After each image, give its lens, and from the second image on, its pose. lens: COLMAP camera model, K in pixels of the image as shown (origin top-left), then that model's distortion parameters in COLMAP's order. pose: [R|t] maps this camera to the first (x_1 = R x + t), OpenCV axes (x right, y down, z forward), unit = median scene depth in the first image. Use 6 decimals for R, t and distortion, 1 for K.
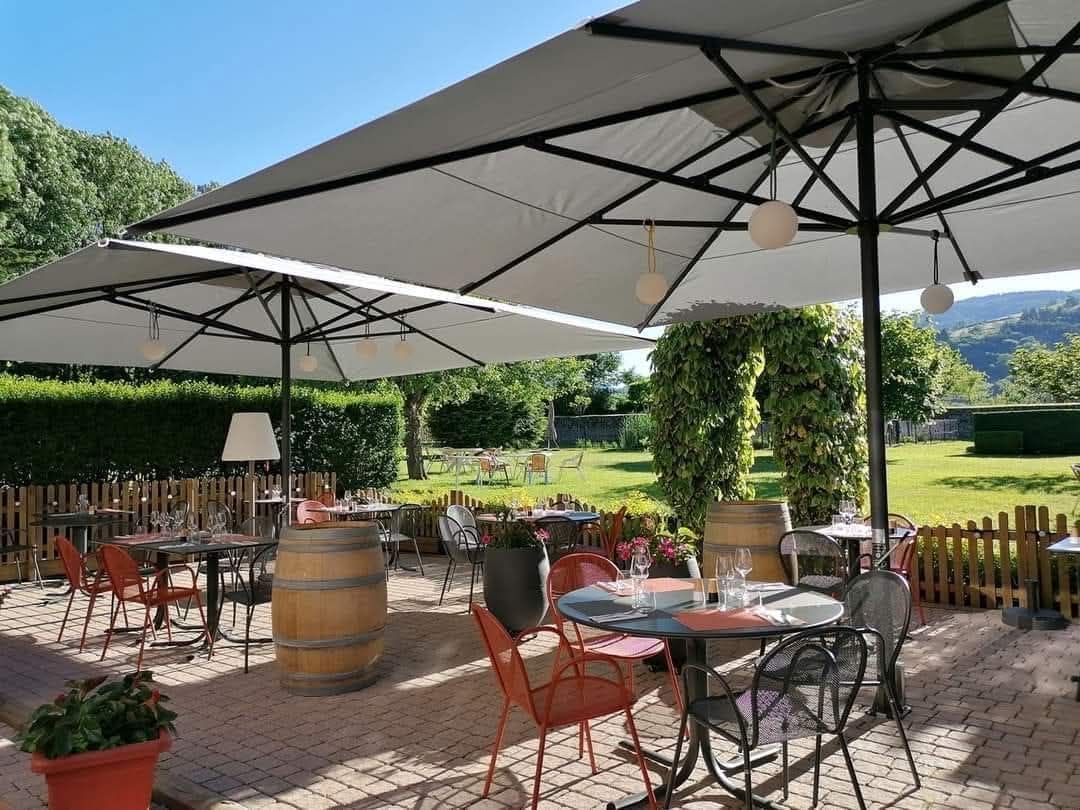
lens RADIAL K [[834.1, 0, 541.3], [0, 834.1, 396.4], [0, 0, 1]] dist [0.047417, -0.040595]
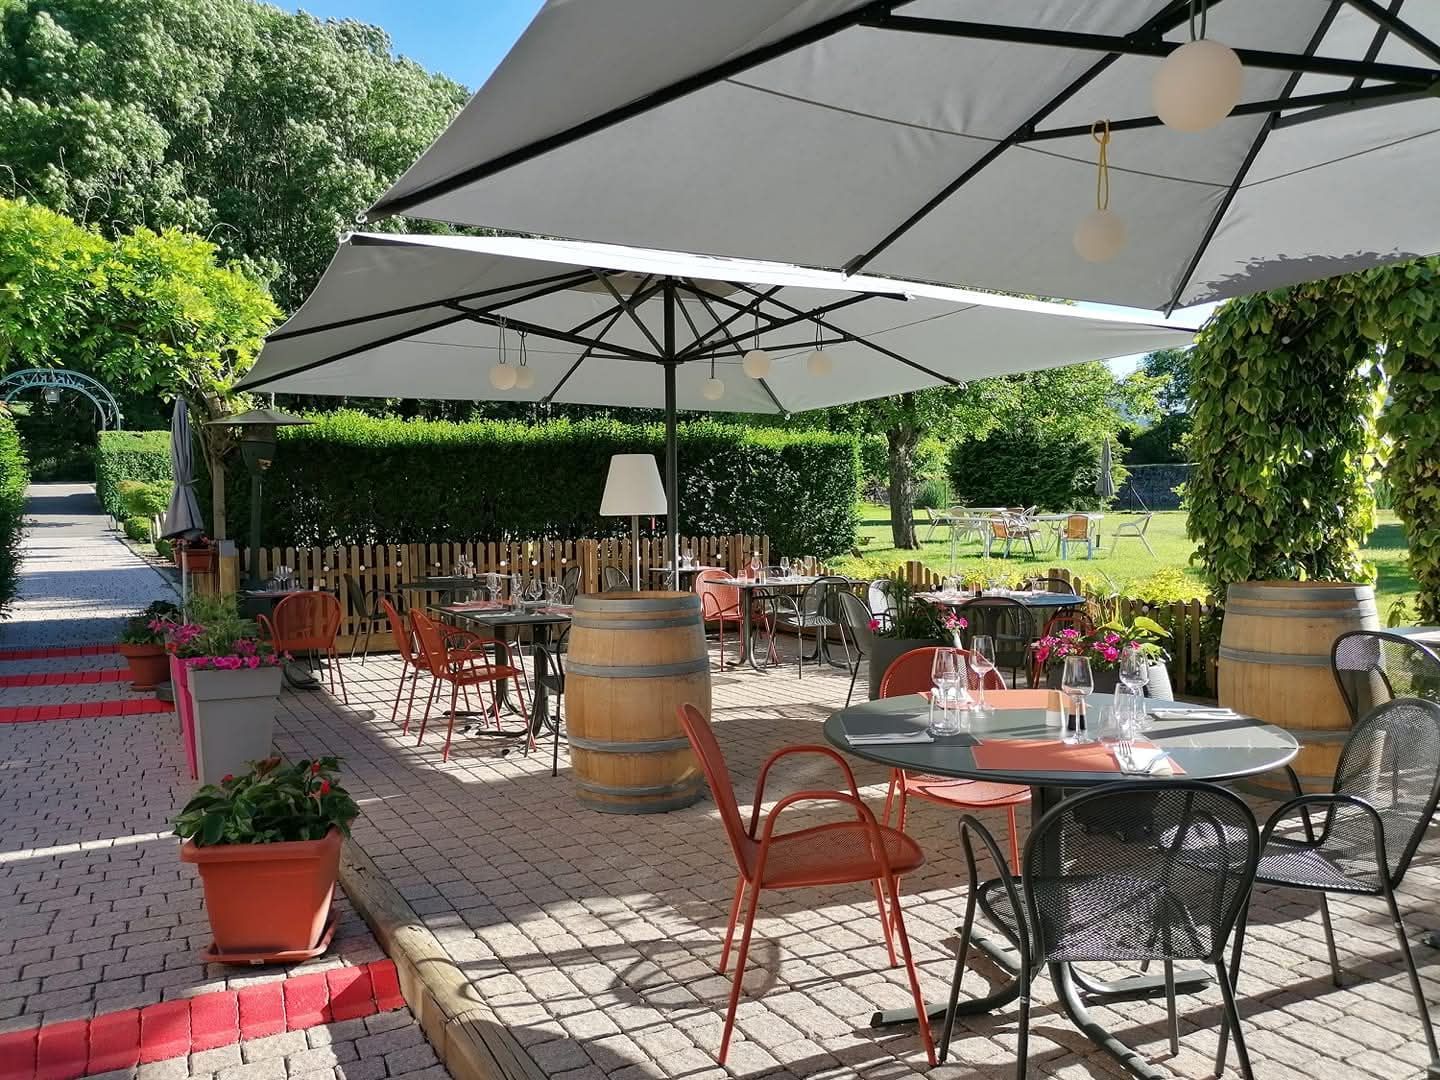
lens RADIAL K [[1112.1, 0, 723.4], [0, 1112.1, 540.2], [0, 0, 1]] dist [0.047417, -0.040595]
pose [[0.928613, 0.014351, -0.370773, 0.126277], [0.017590, 0.996426, 0.082621, 0.015876], [0.370633, -0.083244, 0.925041, 0.072167]]
